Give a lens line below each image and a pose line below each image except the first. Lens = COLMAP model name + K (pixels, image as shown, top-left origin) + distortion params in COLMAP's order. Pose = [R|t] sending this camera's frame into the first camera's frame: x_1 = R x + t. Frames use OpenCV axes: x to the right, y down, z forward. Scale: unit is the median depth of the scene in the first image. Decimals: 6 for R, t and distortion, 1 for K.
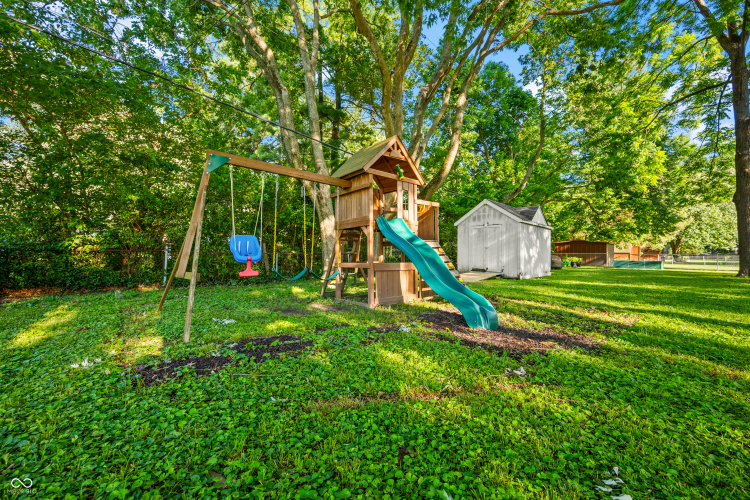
lens RADIAL K [[292.7, 0, 373.9], [0, 292.7, 250.5], [0, 0, 1]] dist [-0.001159, 0.000735]
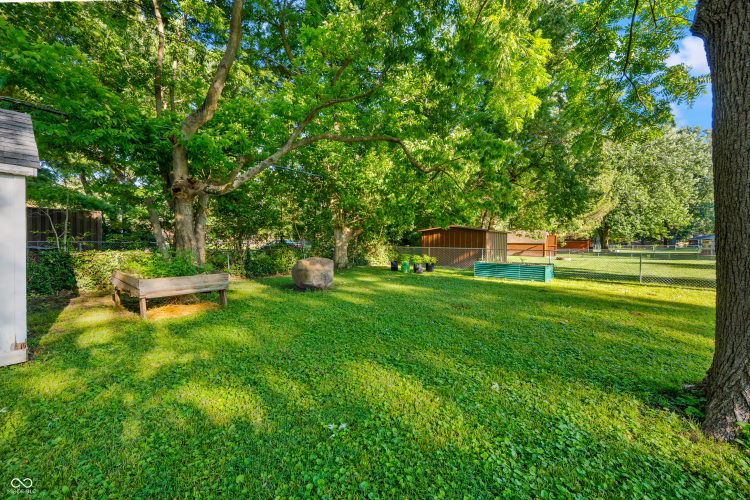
lens RADIAL K [[292.7, 0, 377.5], [0, 292.7, 247.4], [0, 0, 1]] dist [-0.001159, 0.000735]
pose [[0.993200, -0.009413, 0.116036, 0.450171], [0.006263, 0.999603, 0.027481, -0.006684], [-0.116249, -0.026567, 0.992865, 0.373550]]
